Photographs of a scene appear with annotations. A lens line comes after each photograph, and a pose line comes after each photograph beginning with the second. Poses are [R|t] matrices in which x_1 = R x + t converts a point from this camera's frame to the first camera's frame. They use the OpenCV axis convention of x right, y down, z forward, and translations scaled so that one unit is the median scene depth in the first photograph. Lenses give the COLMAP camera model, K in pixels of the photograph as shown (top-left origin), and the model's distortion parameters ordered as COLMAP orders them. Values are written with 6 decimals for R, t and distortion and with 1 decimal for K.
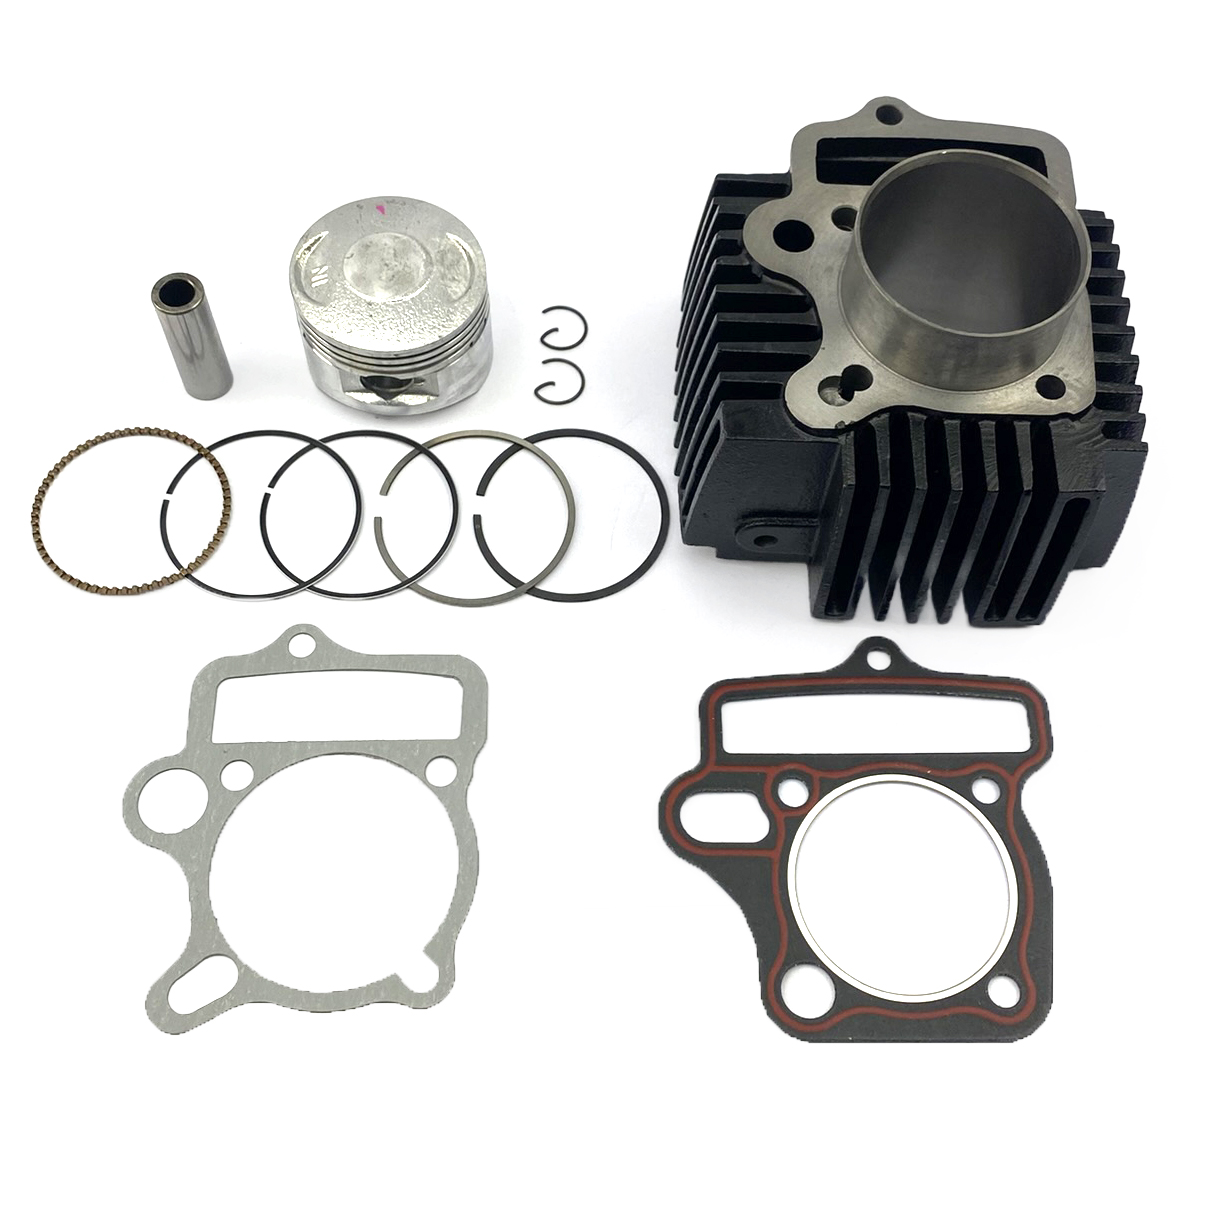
lens RADIAL K [[1740.1, 0, 614.7], [0, 1740.1, 604.0], [0, 0, 1]] dist [0.166463, -0.792581]
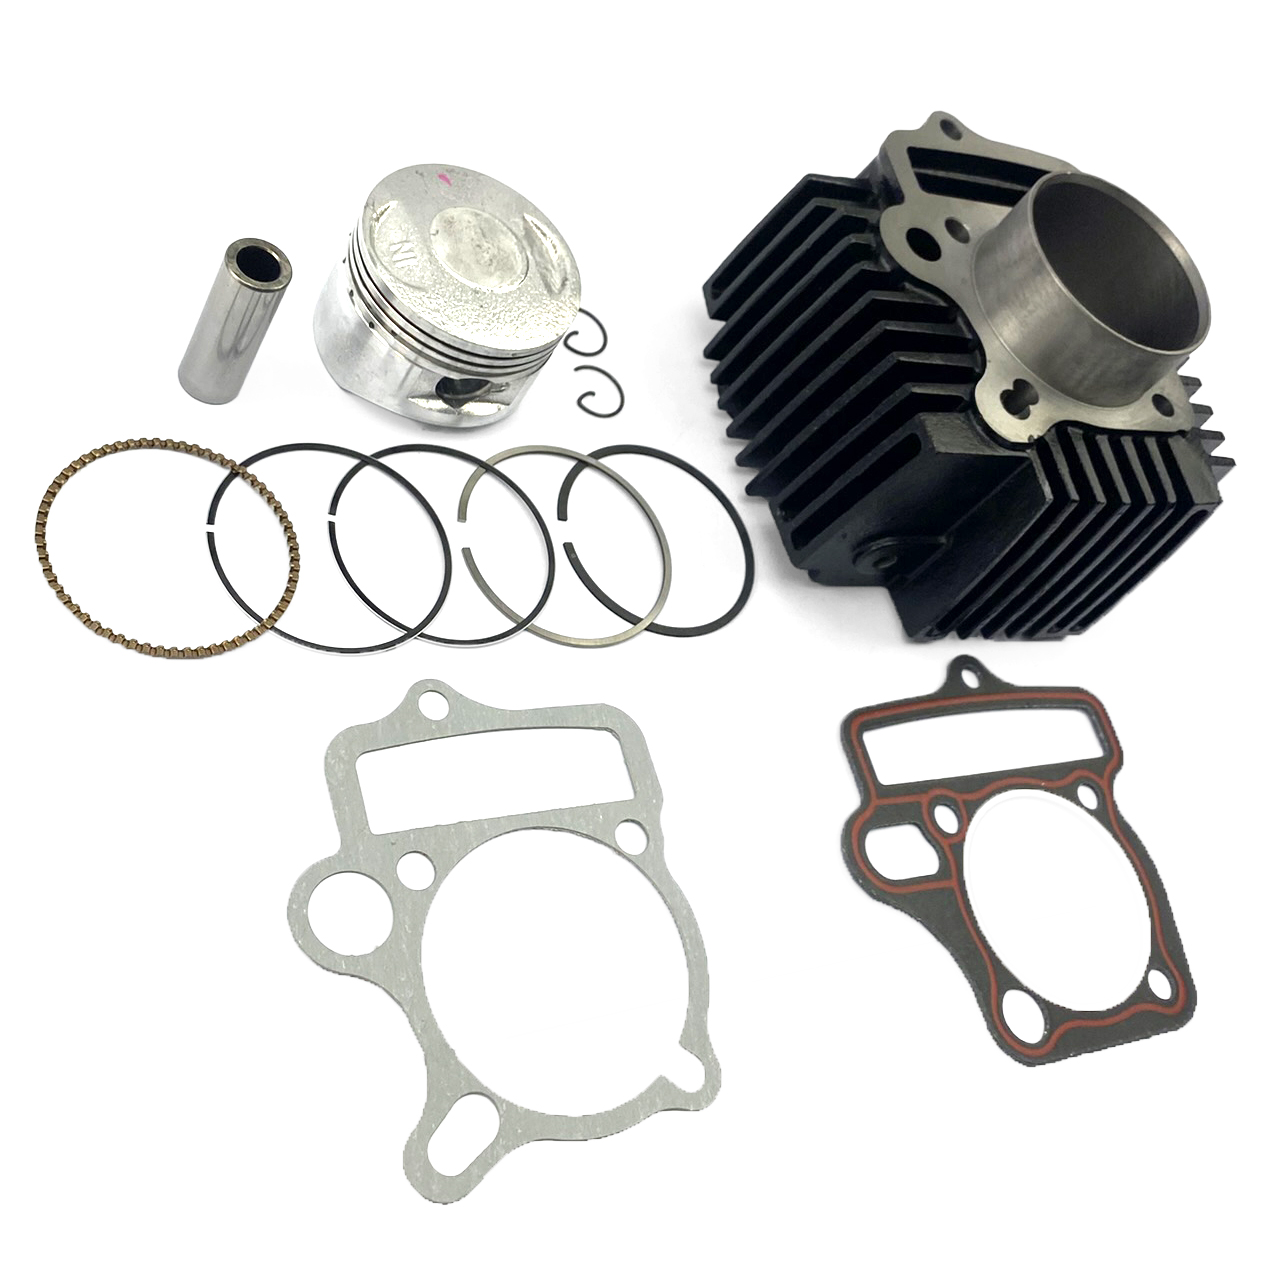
lens RADIAL K [[1805.0, 0, 639.0], [0, 1805.0, 637.0], [0, 0, 1]] dist [0.166463, -0.792581]
pose [[0.830071, -0.050387, 0.555376, -0.576940], [0.055055, 0.998449, 0.008298, -0.010259], [-0.554933, 0.023688, 0.831558, 0.246795]]
